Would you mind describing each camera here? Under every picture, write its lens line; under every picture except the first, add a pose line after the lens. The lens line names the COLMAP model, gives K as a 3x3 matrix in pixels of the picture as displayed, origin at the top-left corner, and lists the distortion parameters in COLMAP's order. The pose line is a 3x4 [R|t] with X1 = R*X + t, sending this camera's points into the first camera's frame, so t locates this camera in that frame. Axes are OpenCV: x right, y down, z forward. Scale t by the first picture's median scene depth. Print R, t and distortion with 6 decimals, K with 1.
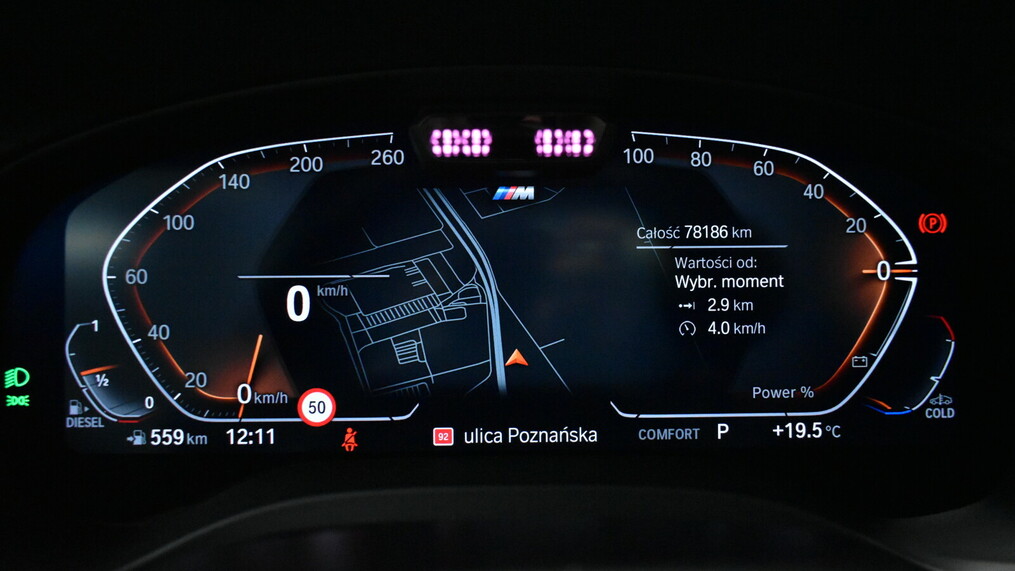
lens RADIAL K [[762.4, 0, 504.3], [0, 762.4, 286.9], [0, 0, 1]] dist [-0.024909, 0.002201]
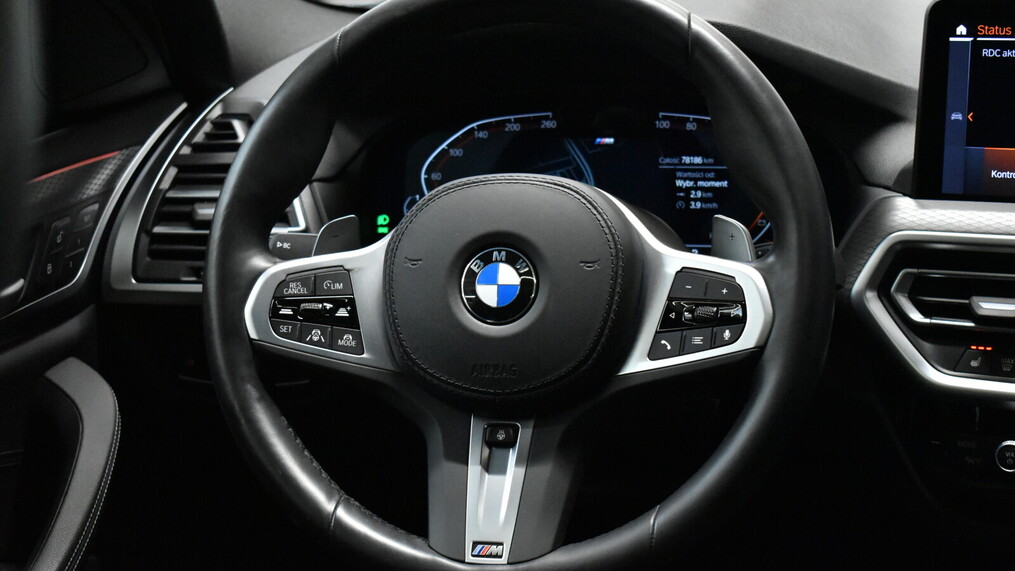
lens RADIAL K [[1886.1, 0, 508.8], [0, 1886.1, 281.5], [0, 0, 1]] dist [-0.012091, 0.000000]
pose [[0.958323, 0.031350, -0.283963, 1.283211], [-0.053213, 0.996154, -0.069605, 0.659977], [0.280689, 0.081815, 0.956305, -4.156263]]
